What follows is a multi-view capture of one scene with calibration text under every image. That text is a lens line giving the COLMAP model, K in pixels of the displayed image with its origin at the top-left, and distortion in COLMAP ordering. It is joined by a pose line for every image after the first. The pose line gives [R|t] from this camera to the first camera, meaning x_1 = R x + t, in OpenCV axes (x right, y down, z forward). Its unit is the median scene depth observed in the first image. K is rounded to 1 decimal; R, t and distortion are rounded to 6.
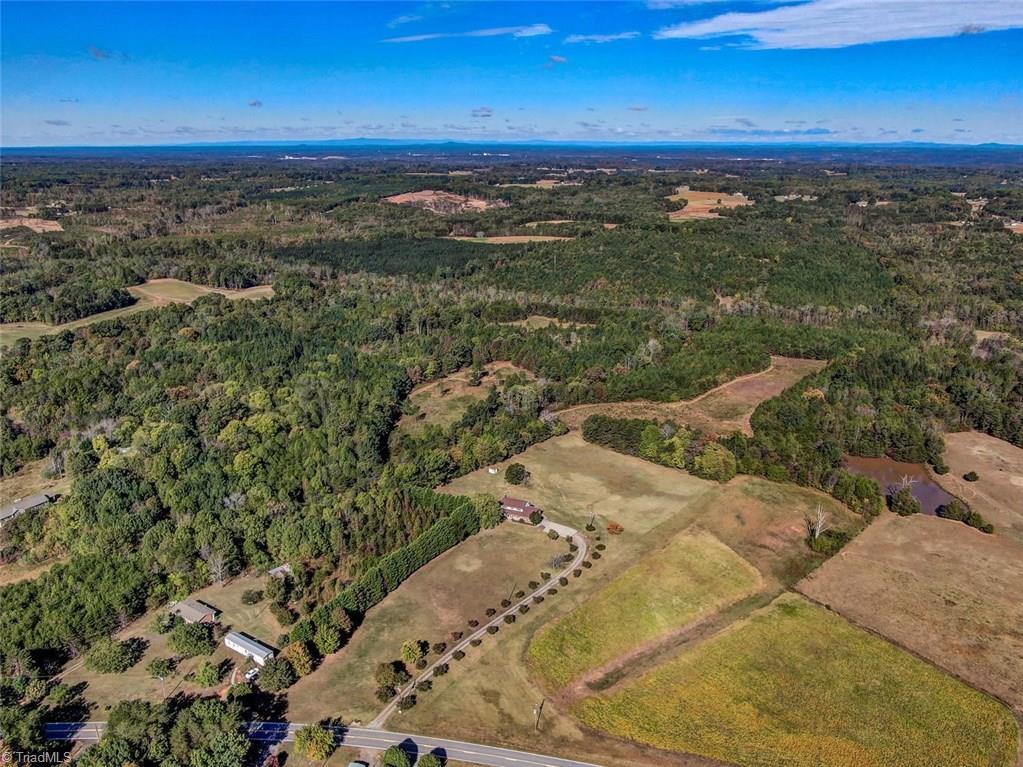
lens RADIAL K [[794.1, 0, 511.5], [0, 794.1, 383.0], [0, 0, 1]] dist [-0.009081, -0.000703]
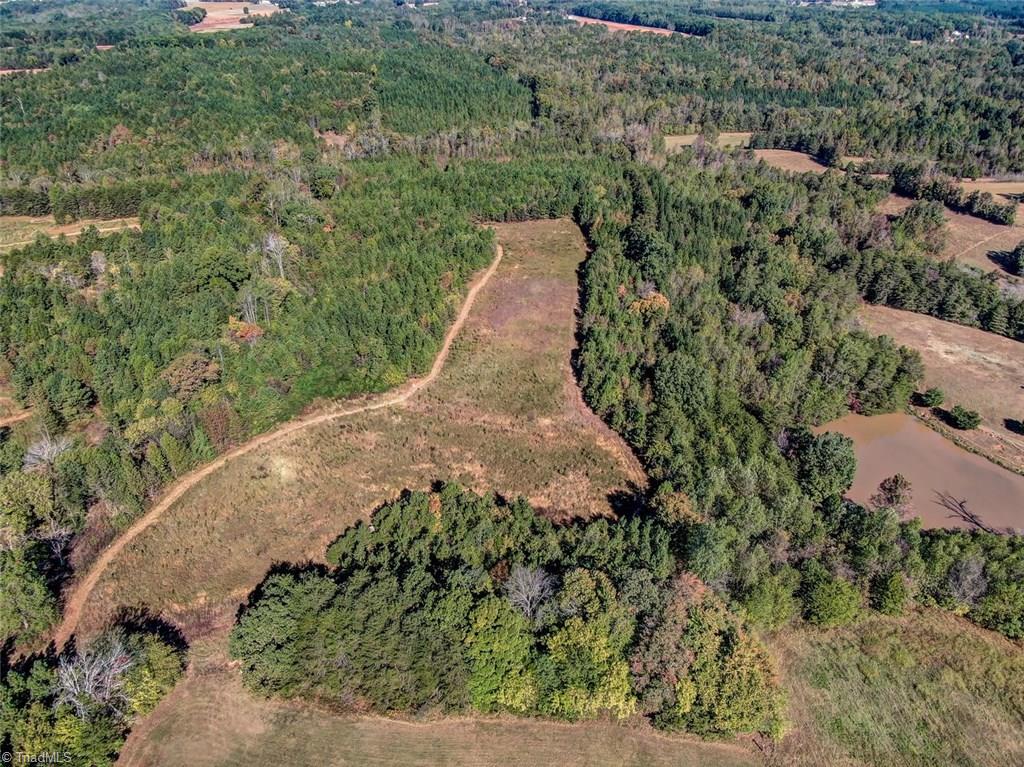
lens RADIAL K [[794.8, 0, 512.2], [0, 794.8, 383.3], [0, 0, 1]] dist [-0.009081, -0.000703]
pose [[0.838372, -0.273418, 0.471566, 0.032284], [0.176838, 0.954737, 0.239176, -0.043179], [-0.515617, -0.117128, 0.848776, 0.359267]]
